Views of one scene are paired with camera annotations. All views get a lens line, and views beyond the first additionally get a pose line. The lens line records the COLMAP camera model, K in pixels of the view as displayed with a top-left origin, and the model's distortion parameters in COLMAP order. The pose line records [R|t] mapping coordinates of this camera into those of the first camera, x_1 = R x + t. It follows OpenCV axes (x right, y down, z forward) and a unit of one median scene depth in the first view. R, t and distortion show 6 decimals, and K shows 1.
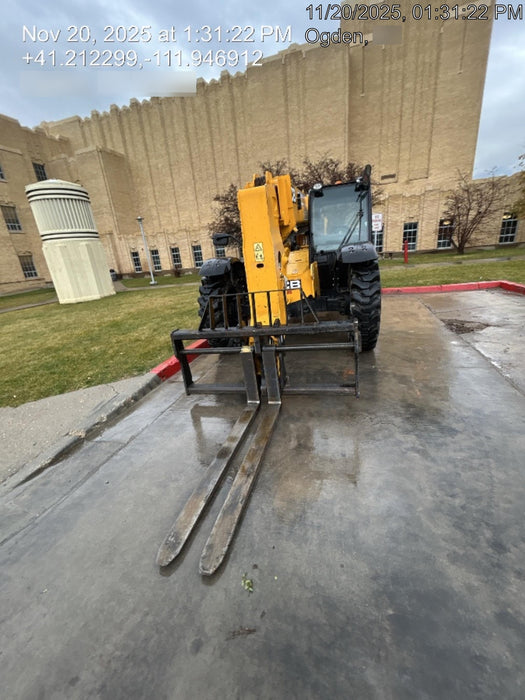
lens RADIAL K [[275.8, 0, 264.6], [0, 275.8, 344.4], [0, 0, 1]] dist [-0.004594, 0.000109]
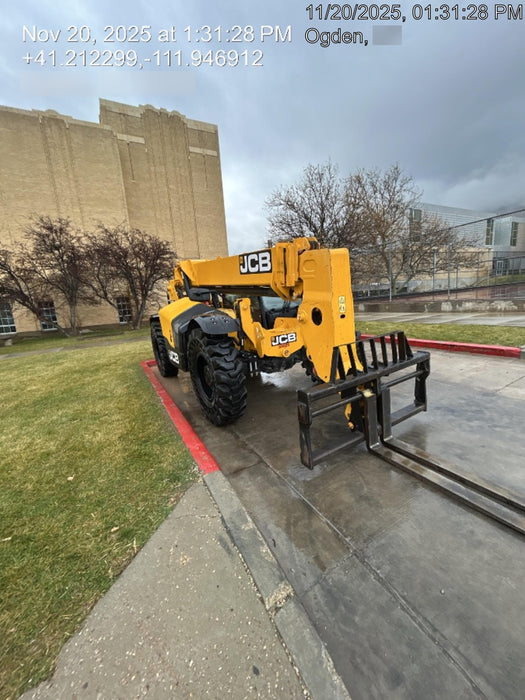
lens RADIAL K [[275.8, 0, 264.6], [0, 275.8, 344.4], [0, 0, 1]] dist [-0.004594, 0.000109]
pose [[0.717048, -0.076676, 0.692794, -0.094345], [0.230887, 0.963946, -0.132284, -0.009948], [-0.657673, 0.254811, 0.708899, 0.043170]]
